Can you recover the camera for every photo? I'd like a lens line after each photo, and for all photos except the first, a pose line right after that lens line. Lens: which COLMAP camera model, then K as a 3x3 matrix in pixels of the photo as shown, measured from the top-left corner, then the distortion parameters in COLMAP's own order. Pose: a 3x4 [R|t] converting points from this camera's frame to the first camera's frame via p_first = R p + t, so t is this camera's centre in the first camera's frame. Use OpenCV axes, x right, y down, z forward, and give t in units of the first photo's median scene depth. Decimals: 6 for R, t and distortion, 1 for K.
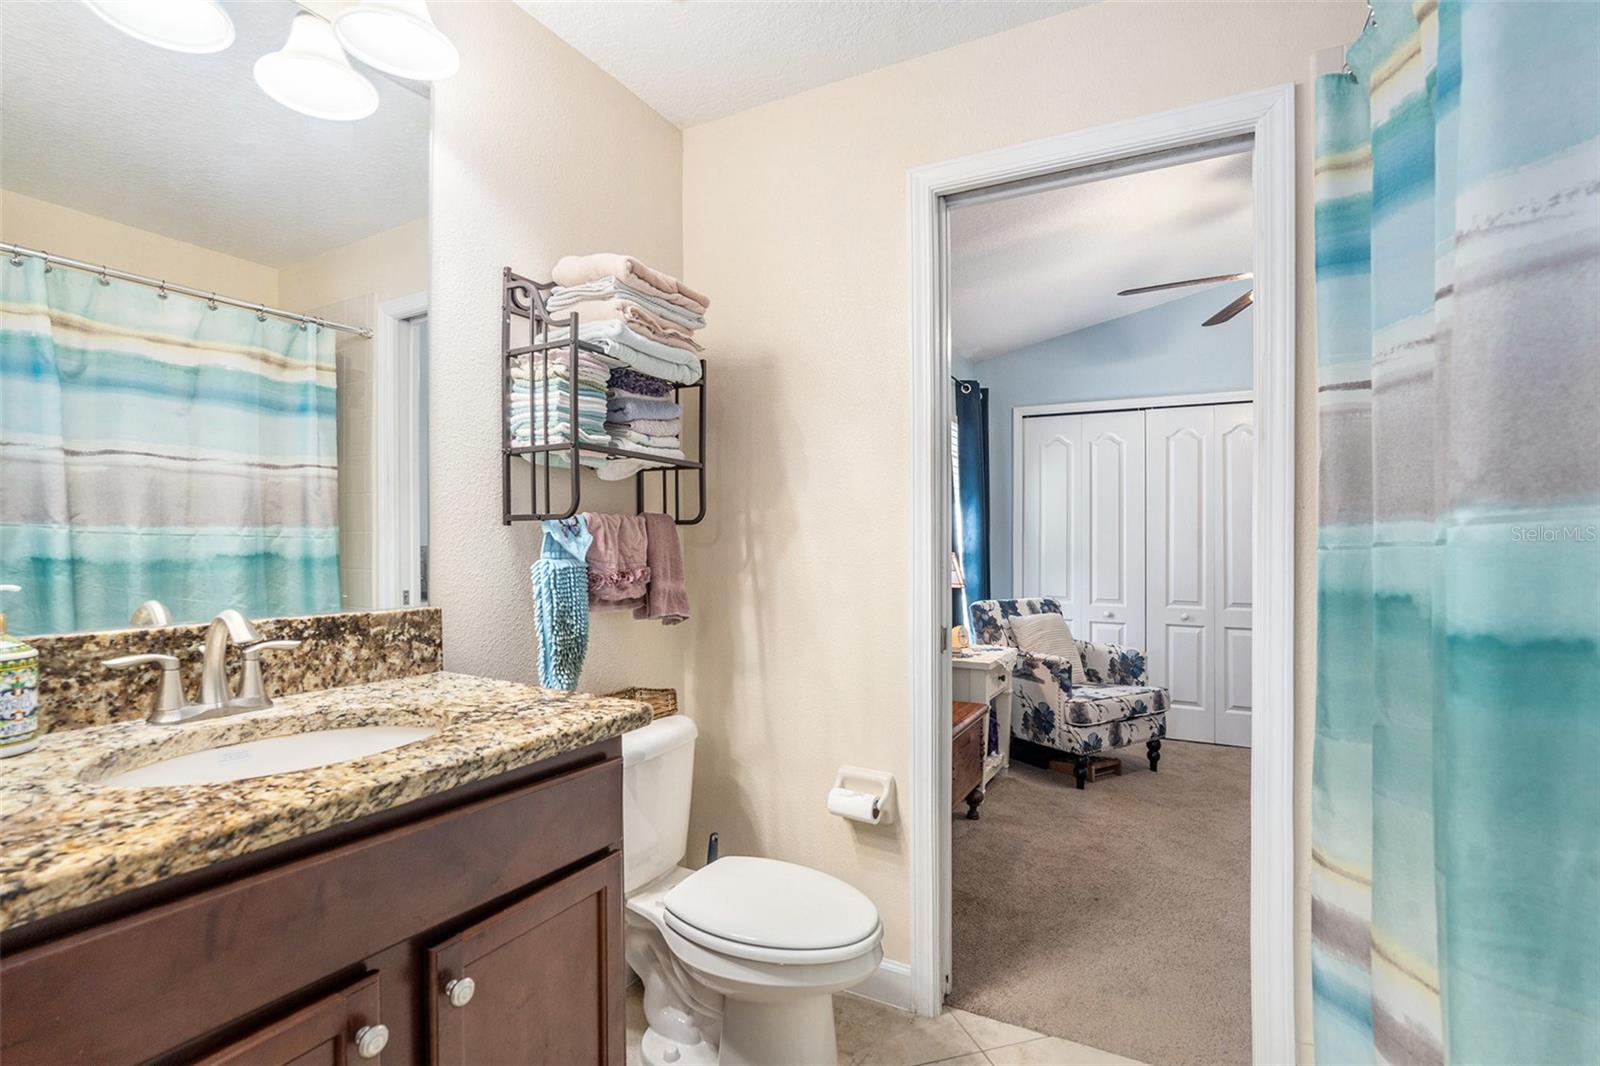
lens RADIAL K [[735.2, 0, 800.0], [0, 735.2, 533.0], [0, 0, 1]] dist [-0.001549, -0.000119]
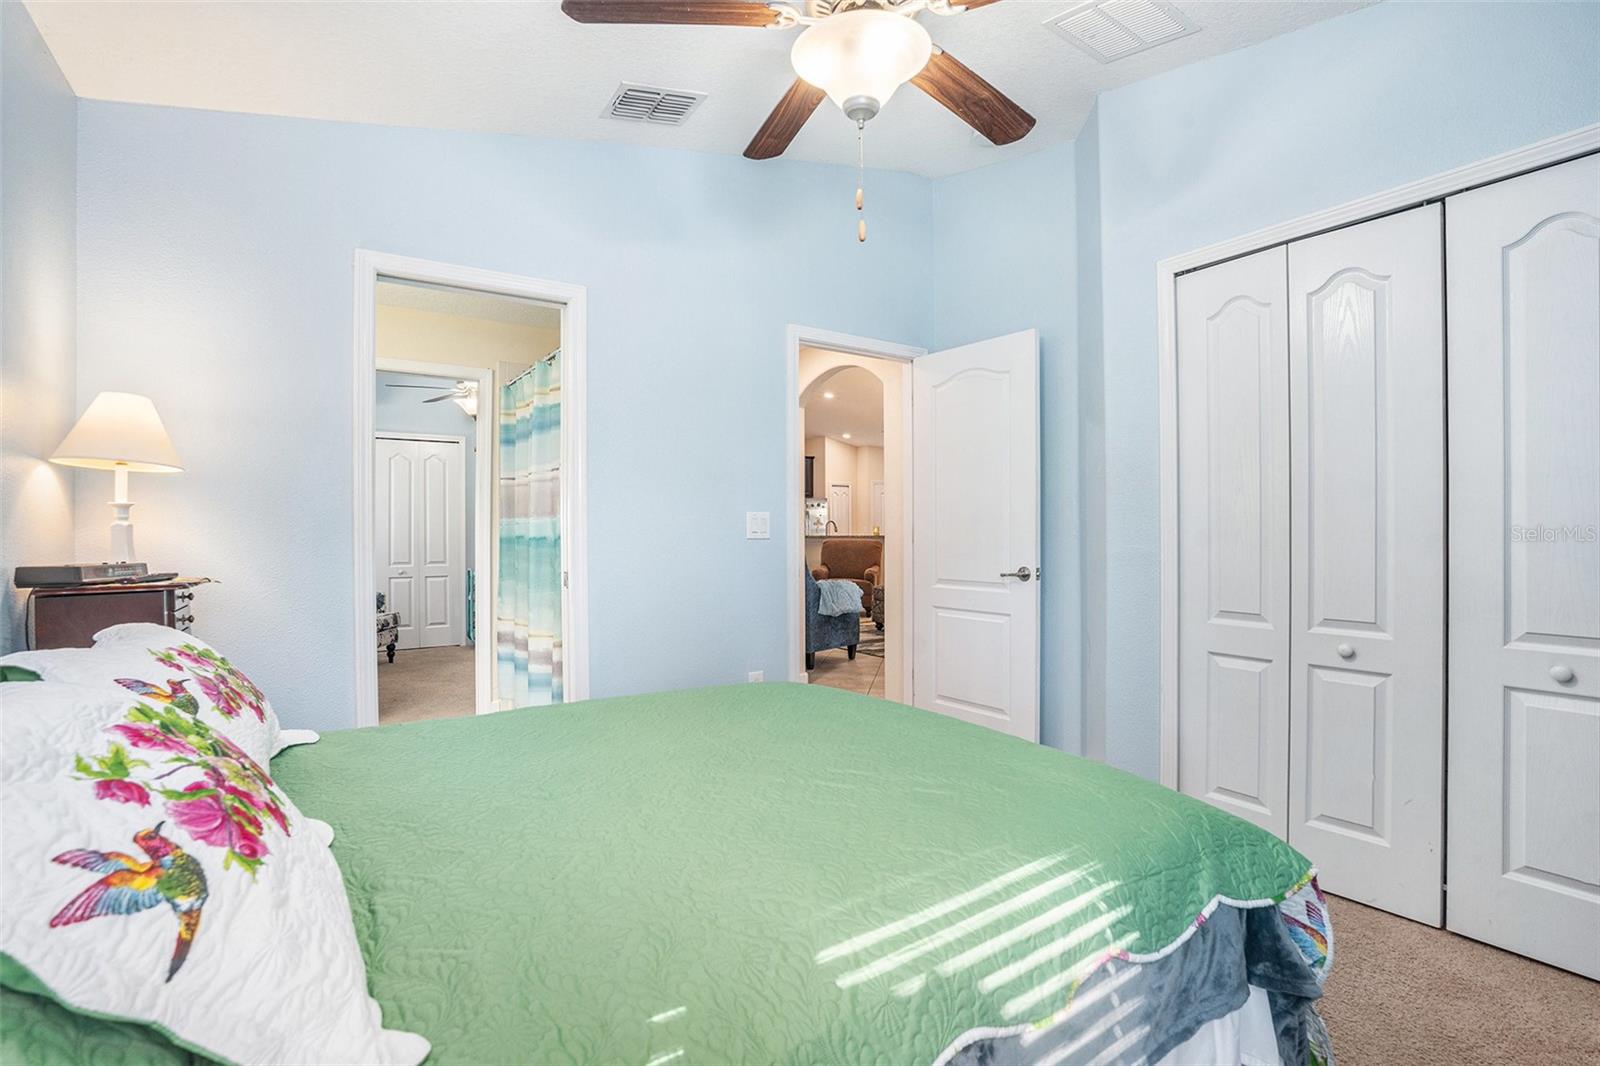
lens RADIAL K [[735.2, 0, 800.0], [0, 735.2, 533.0], [0, 0, 1]] dist [-0.001549, -0.000119]
pose [[0.486506, -0.006404, 0.873654, -1.537293], [-0.012665, 0.999816, 0.014381, -0.009445], [-0.873586, -0.018061, 0.486335, -1.801259]]
